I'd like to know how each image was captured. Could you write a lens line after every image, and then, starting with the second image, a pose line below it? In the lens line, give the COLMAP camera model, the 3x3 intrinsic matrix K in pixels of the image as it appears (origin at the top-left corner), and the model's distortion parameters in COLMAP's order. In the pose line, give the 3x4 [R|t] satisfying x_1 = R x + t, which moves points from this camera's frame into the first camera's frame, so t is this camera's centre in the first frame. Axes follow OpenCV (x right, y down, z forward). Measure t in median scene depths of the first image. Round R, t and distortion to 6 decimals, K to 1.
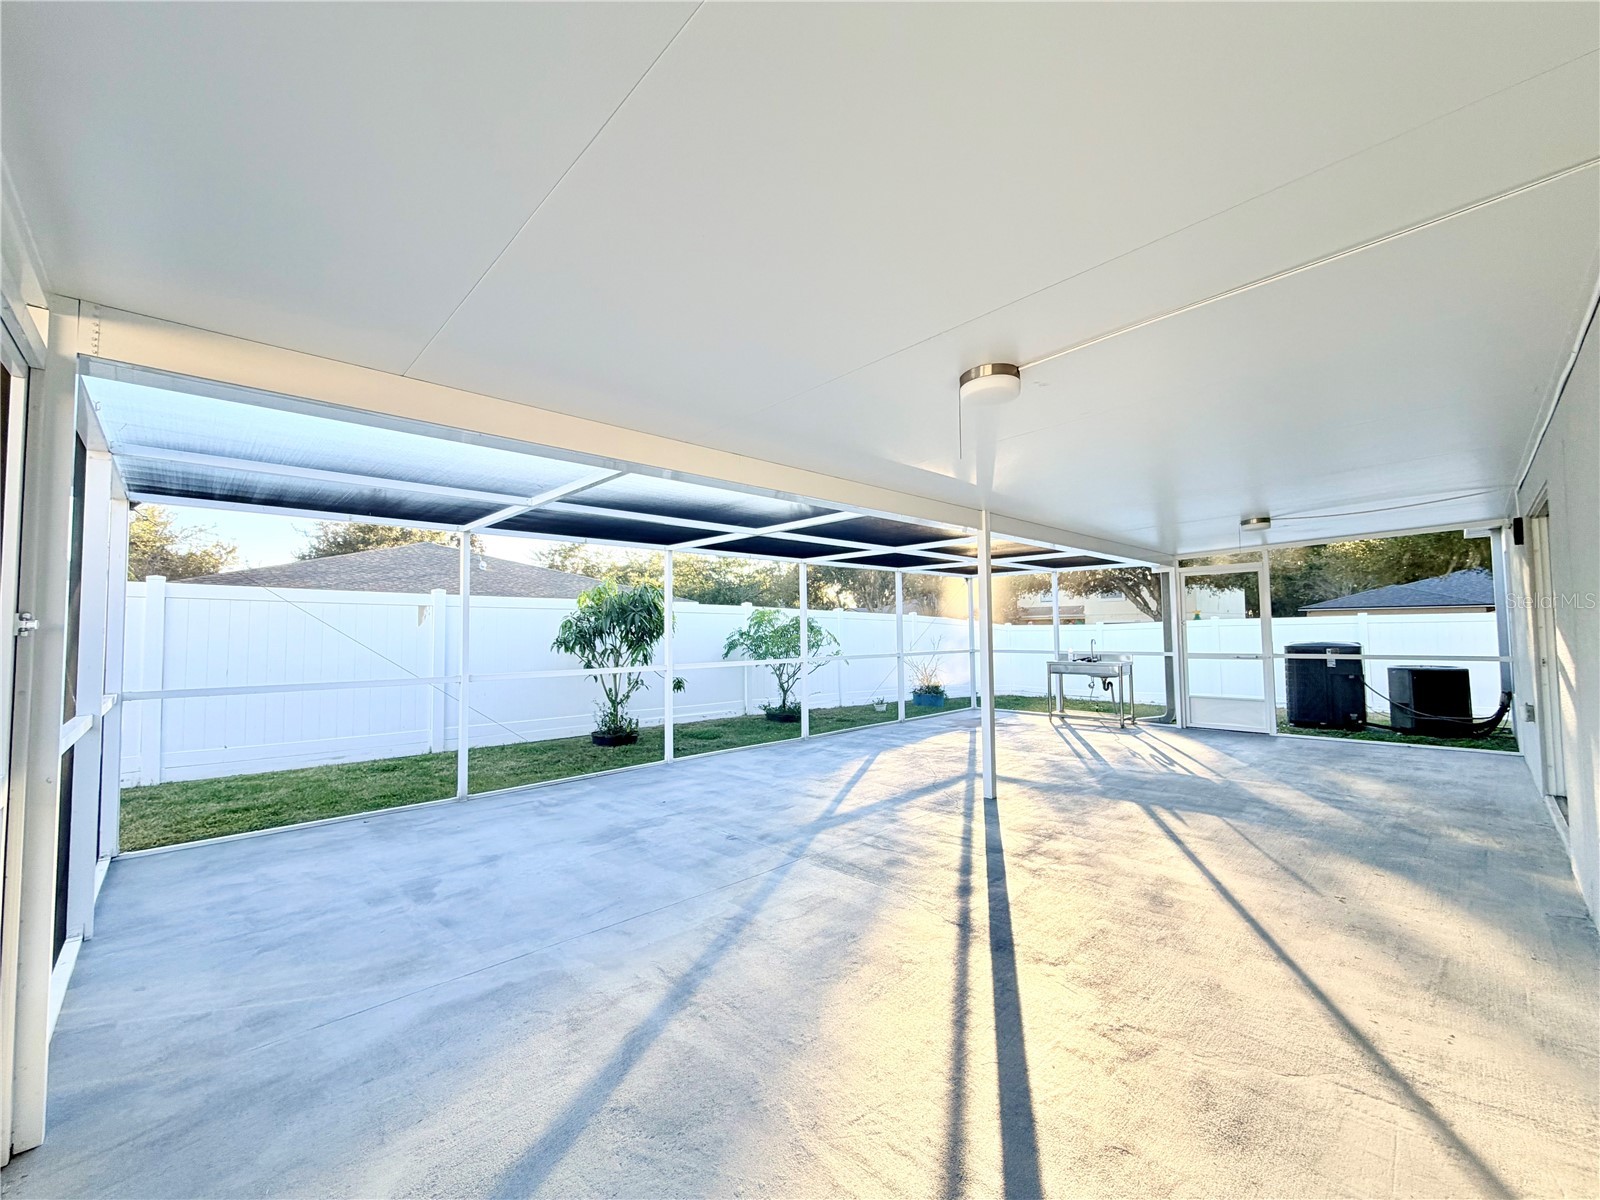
lens RADIAL K [[638.9, 0, 792.5], [0, 638.9, 599.7], [0, 0, 1]] dist [0.000564, -0.000190]
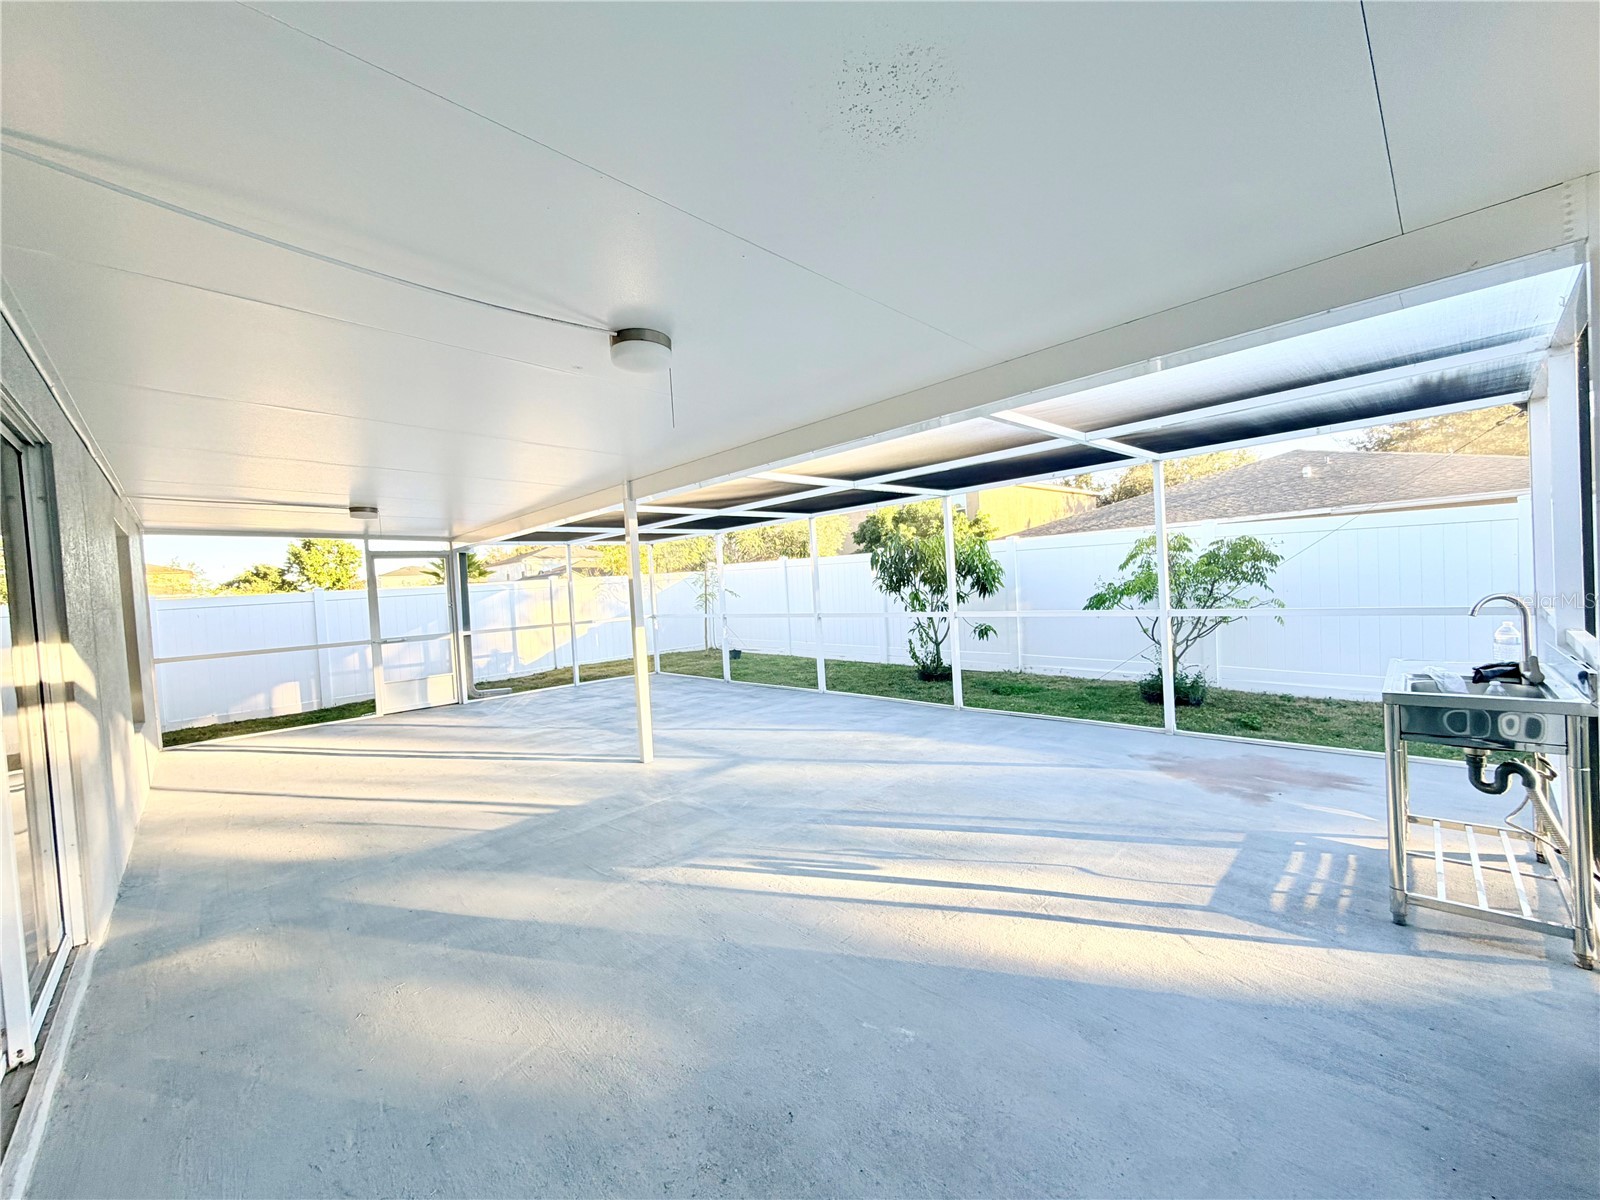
lens RADIAL K [[638.9, 0, 792.5], [0, 638.9, 599.7], [0, 0, 1]] dist [0.000564, -0.000190]
pose [[-0.008976, 0.036911, -0.999278, 1.073413], [0.107155, 0.993600, 0.035739, 0.030764], [0.994202, -0.106757, -0.012874, 1.030886]]
